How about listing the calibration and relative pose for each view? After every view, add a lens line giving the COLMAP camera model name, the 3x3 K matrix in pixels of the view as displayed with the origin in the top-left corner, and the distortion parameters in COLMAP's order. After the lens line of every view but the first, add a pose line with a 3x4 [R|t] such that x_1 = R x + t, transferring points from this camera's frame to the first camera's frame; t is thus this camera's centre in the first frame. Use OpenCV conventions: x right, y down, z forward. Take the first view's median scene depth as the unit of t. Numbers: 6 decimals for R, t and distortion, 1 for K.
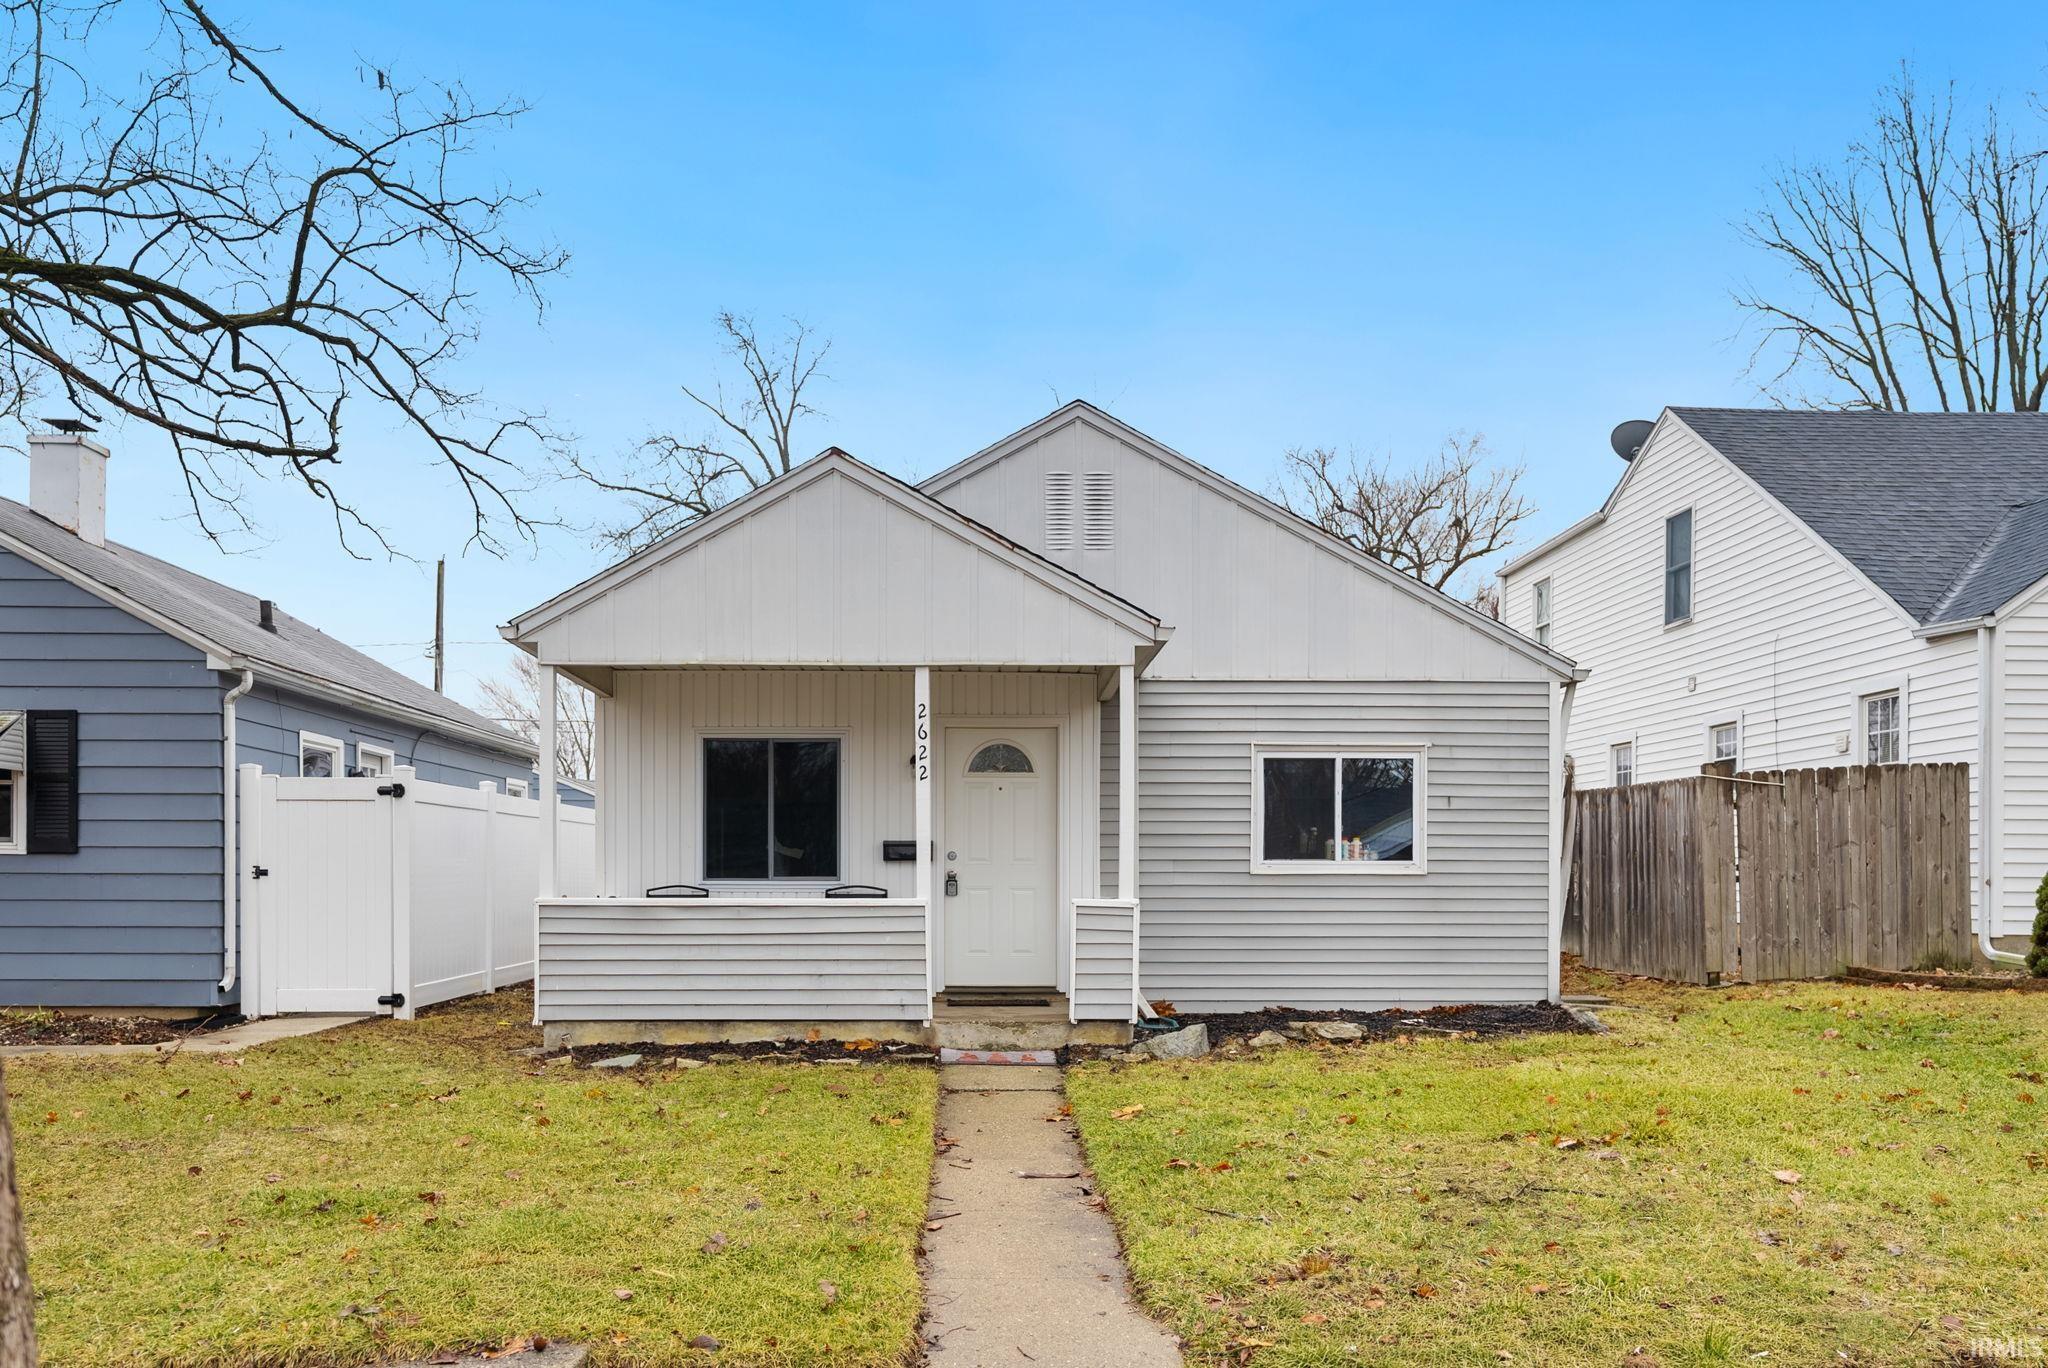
lens RADIAL K [[1584.3, 0, 998.3], [0, 1584.3, 731.3], [0, 0, 1]] dist [-0.004787, 0.002302]
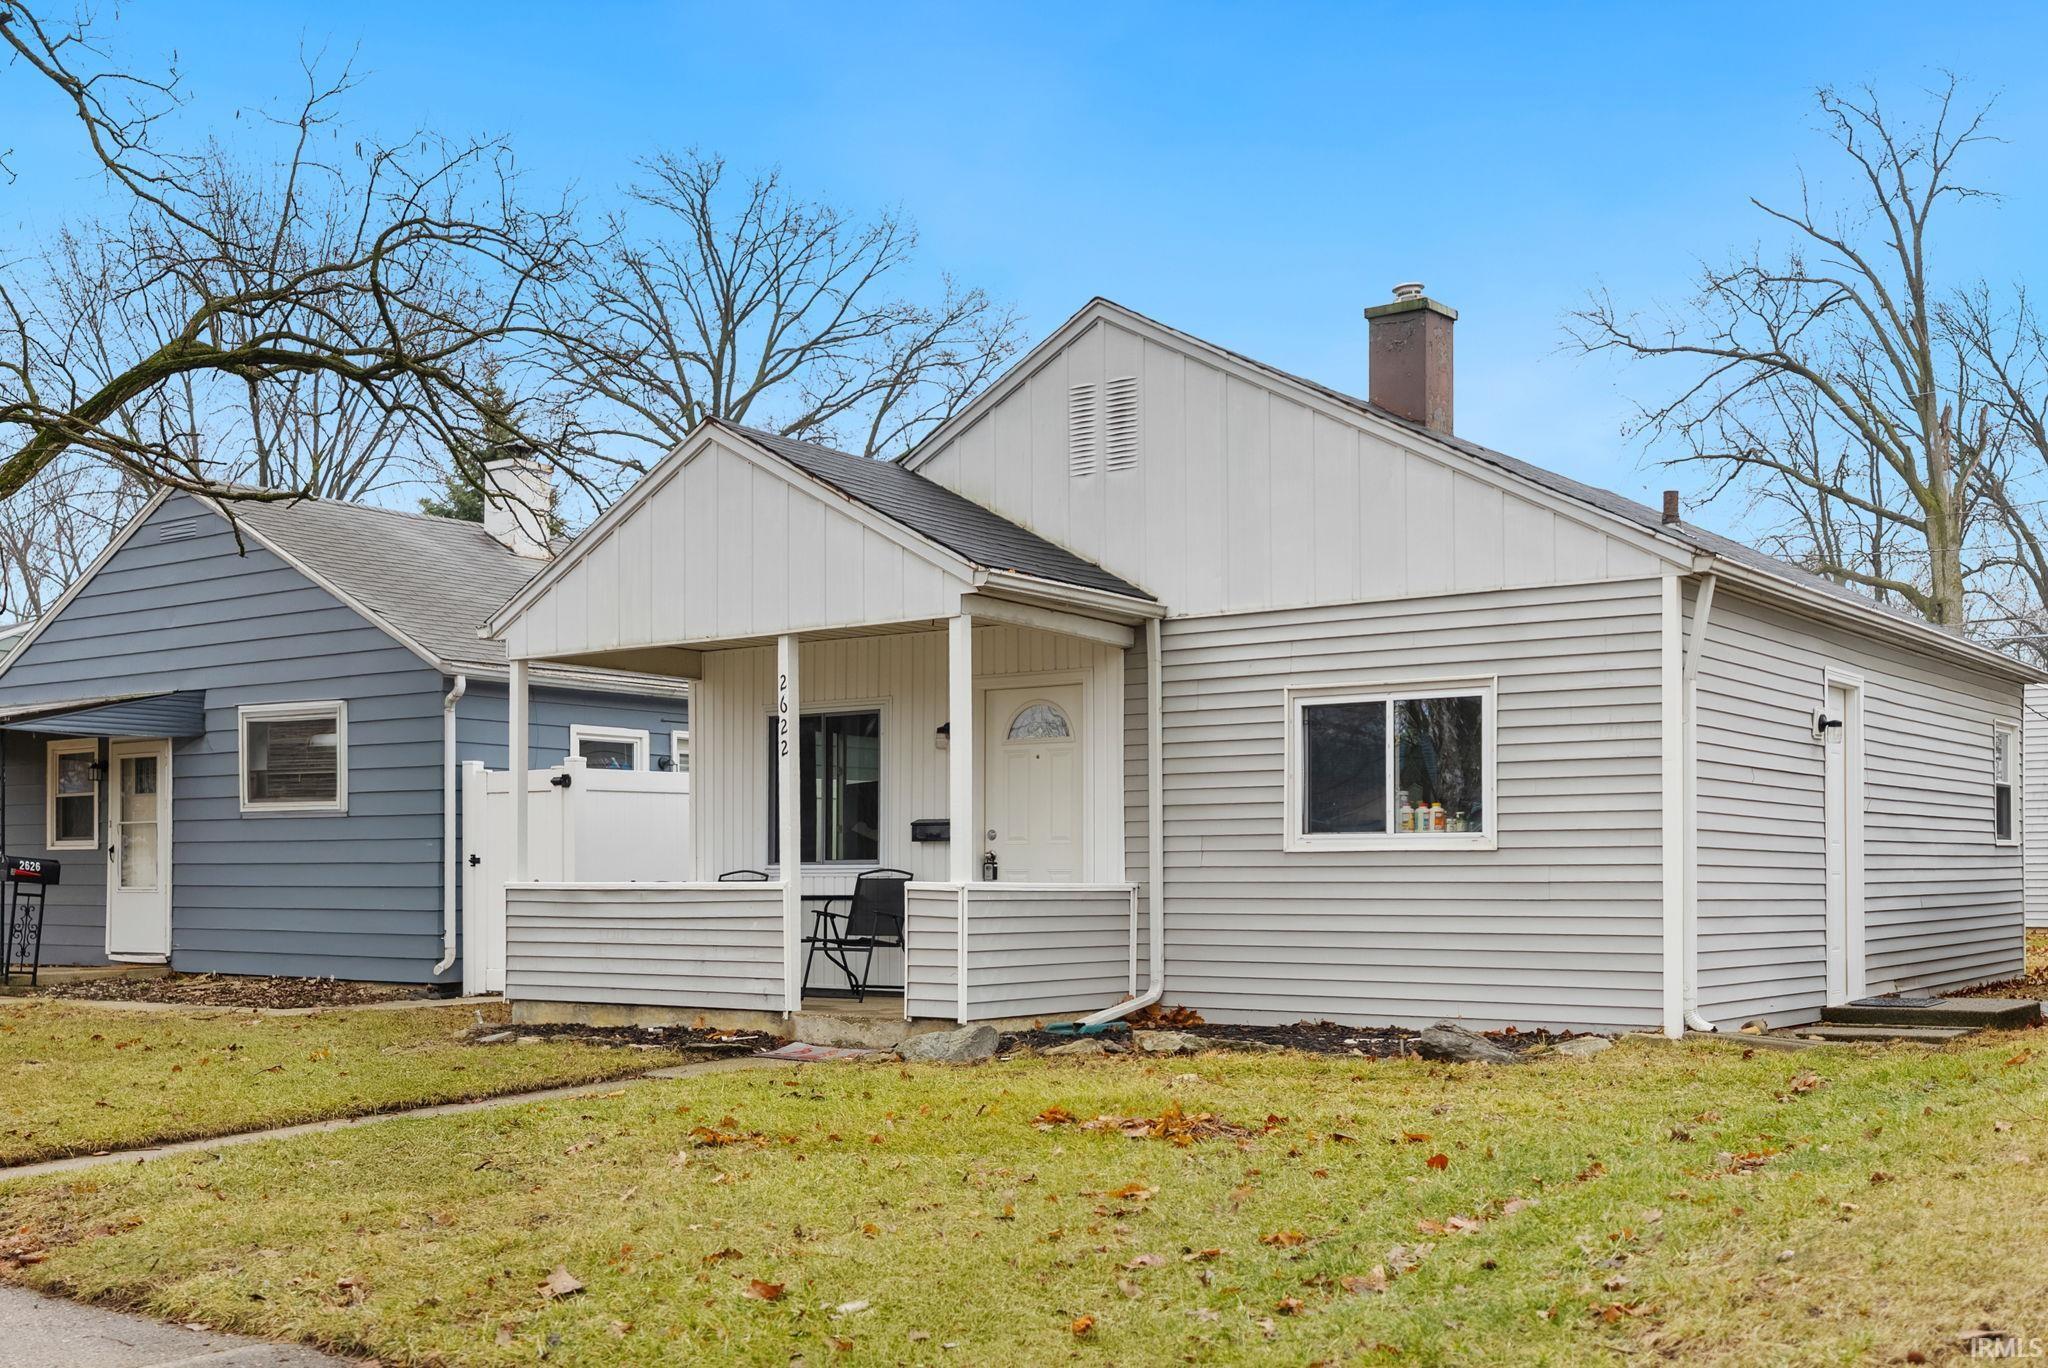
lens RADIAL K [[2091.1, 0, 1025.9], [0, 2091.1, 628.0], [0, 0, 1]] dist [0.003793, 0.003184]
pose [[0.799201, -0.075008, -0.596366, 0.681723], [0.062540, 0.997175, -0.041609, 0.012898], [0.597802, -0.004042, 0.801634, 0.074180]]
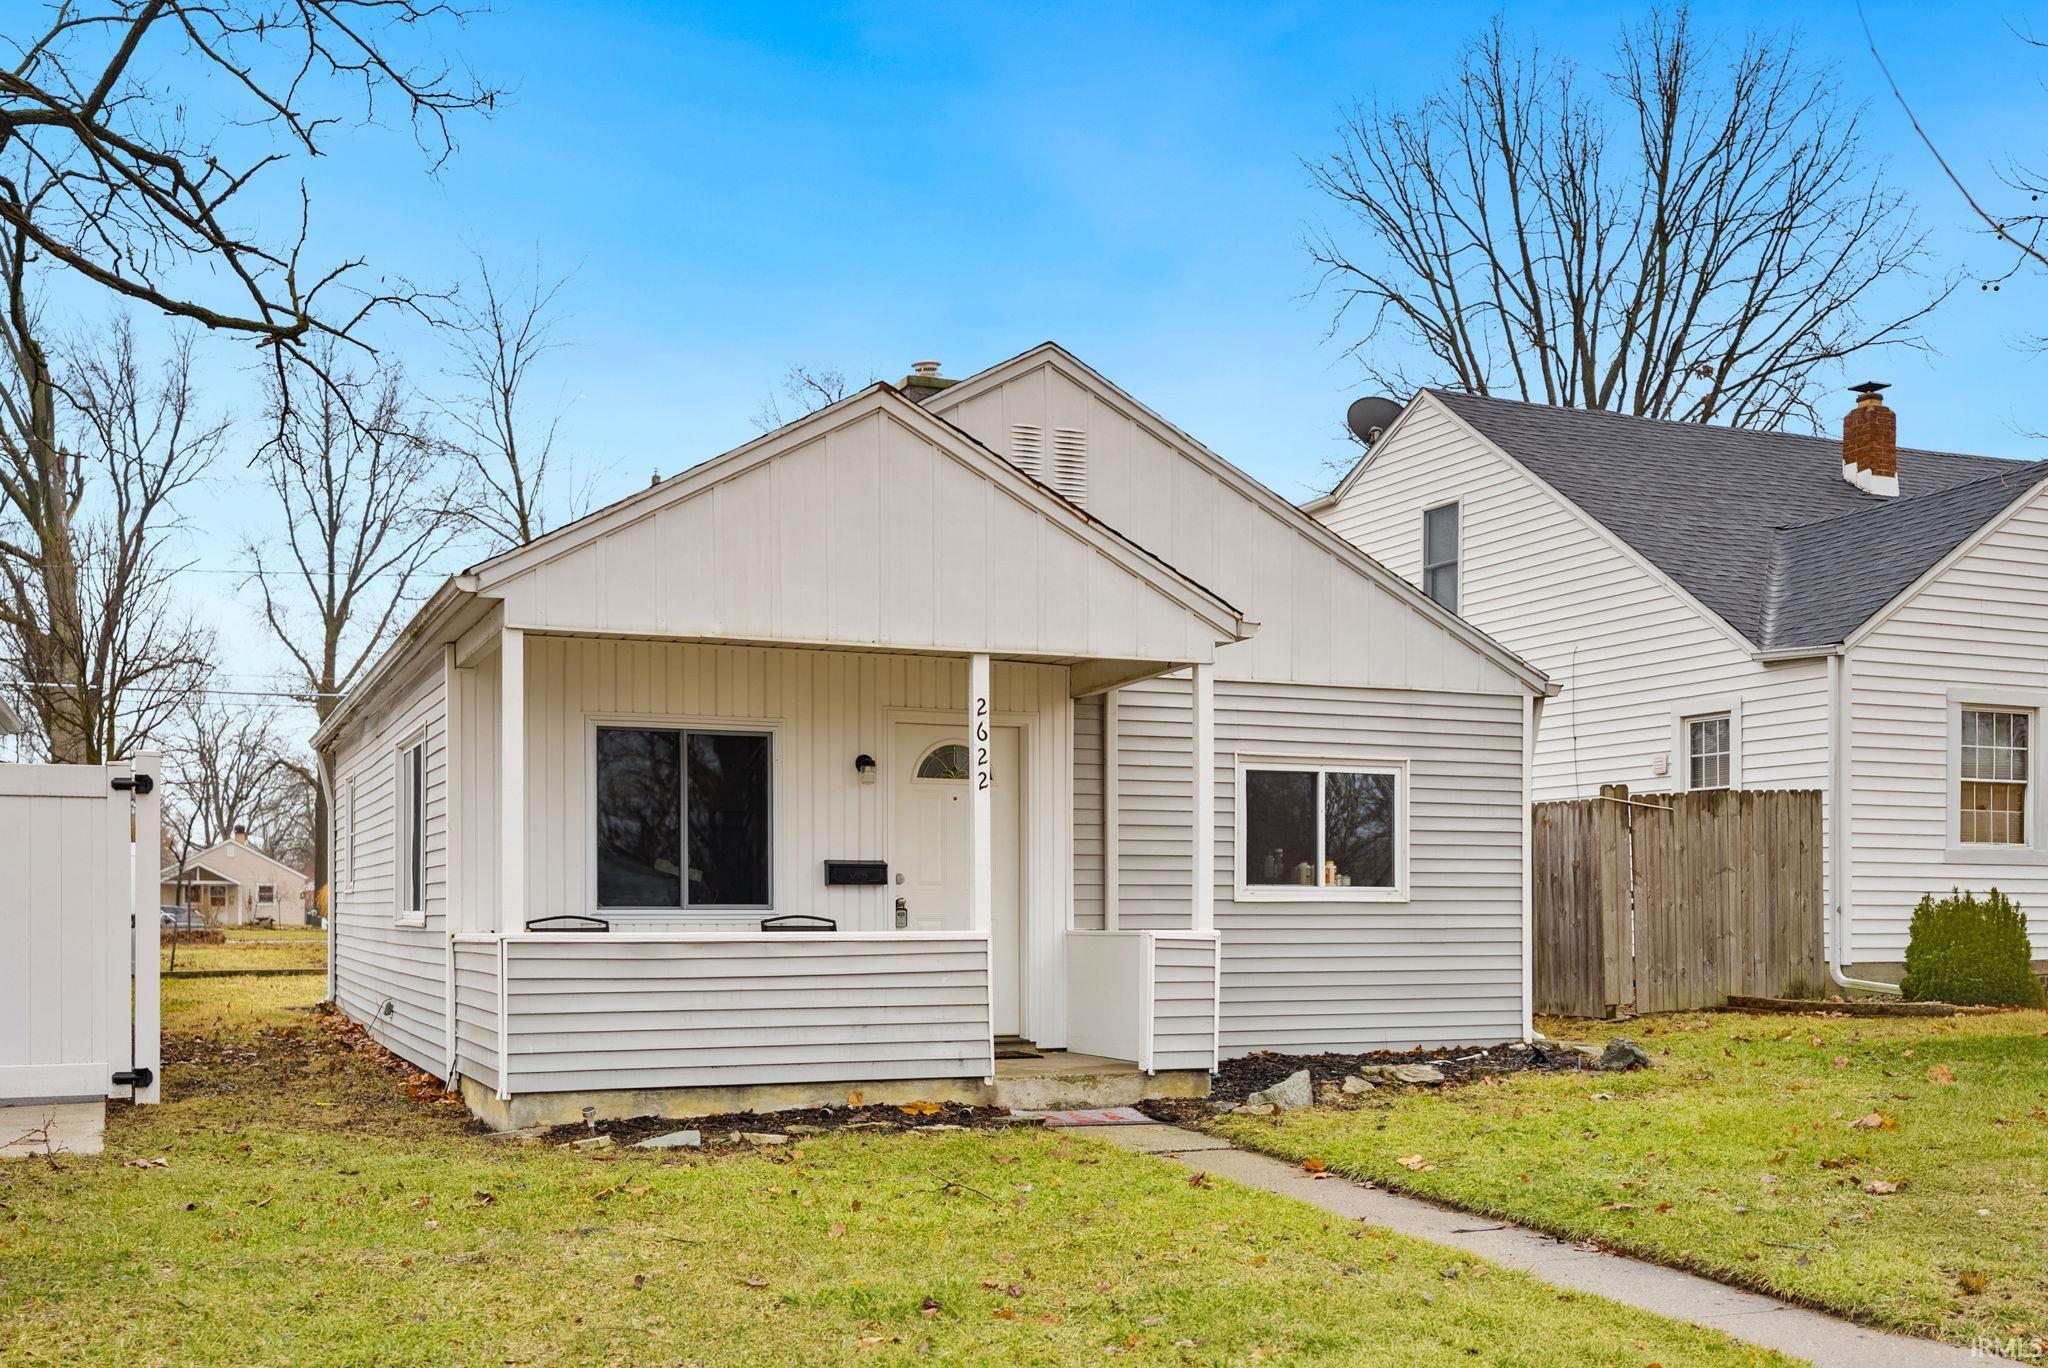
lens RADIAL K [[2043.2, 0, 1024.0], [0, 2043.2, 684.0], [0, 0, 1]] dist [0.004968, 0.012267]
pose [[0.926037, 0.040206, 0.375286, -0.368018], [-0.035011, 0.999173, -0.020655, -0.002925], [-0.375807, 0.005989, 0.926679, -0.008604]]
